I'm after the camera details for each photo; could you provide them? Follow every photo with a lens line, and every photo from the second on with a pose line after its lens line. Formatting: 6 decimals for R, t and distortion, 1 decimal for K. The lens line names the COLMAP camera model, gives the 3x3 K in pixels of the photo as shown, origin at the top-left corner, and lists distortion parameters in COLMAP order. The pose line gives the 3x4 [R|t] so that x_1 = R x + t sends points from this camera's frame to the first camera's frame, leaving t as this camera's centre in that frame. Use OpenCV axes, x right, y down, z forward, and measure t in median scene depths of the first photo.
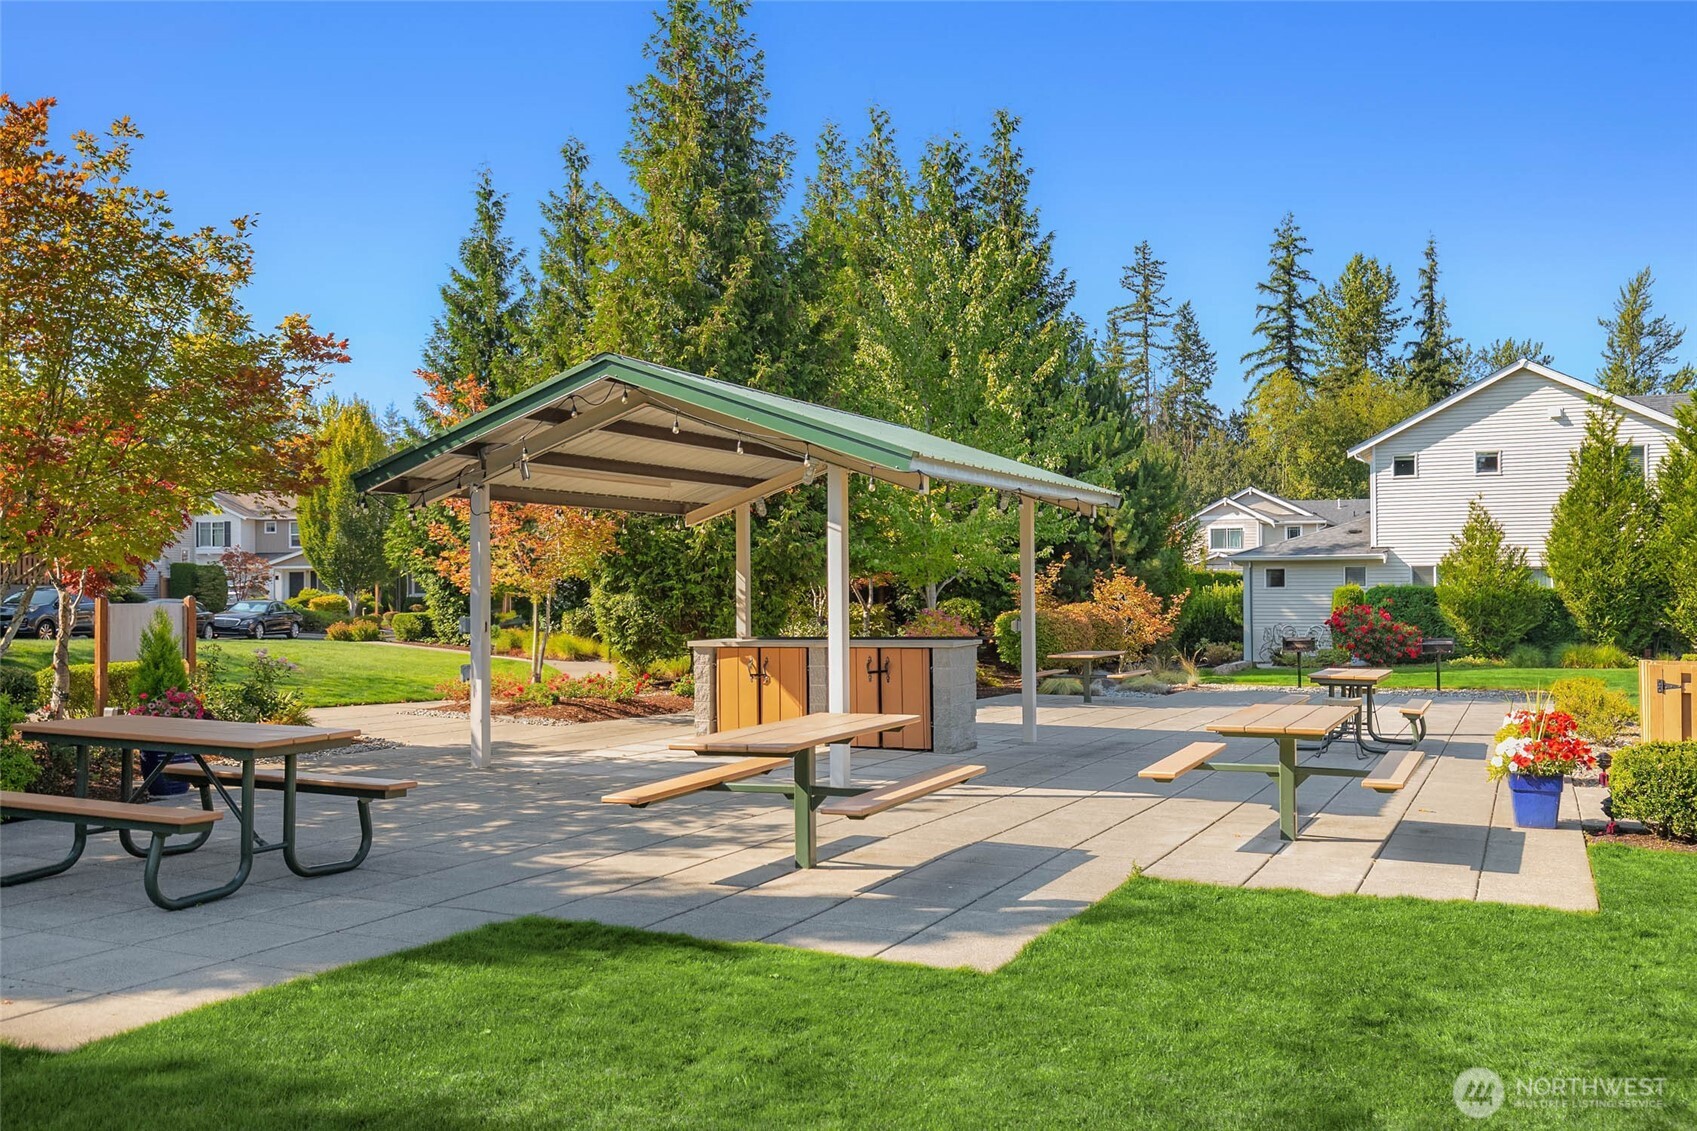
lens RADIAL K [[1557.0, 0, 861.0], [0, 1557.0, 574.7], [0, 0, 1]] dist [0.013372, -0.000813]
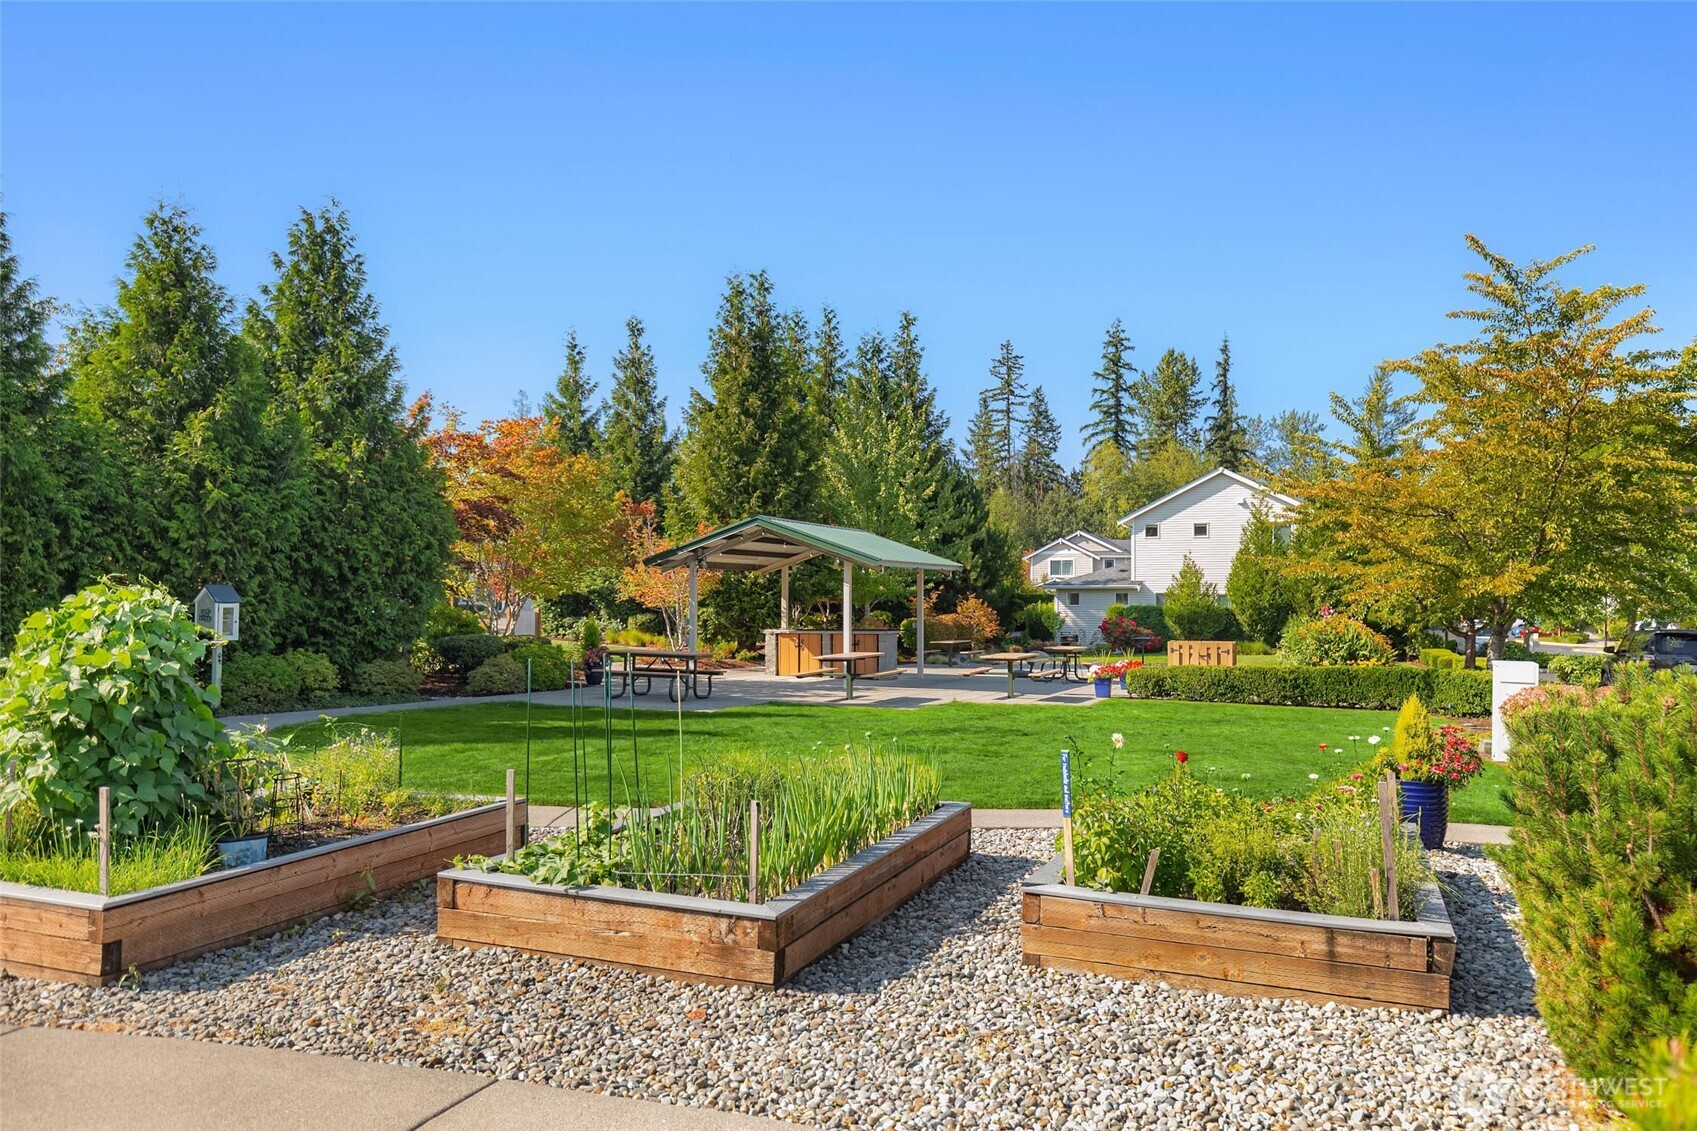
lens RADIAL K [[1329.3, 0, 836.4], [0, 1329.3, 566.4], [0, 0, 1]] dist [0.012099, 0.001240]
pose [[0.998896, 0.009935, 0.045904, -0.039518], [-0.009198, 0.999826, -0.016238, -0.007262], [-0.046057, 0.015797, 0.998814, -0.349919]]
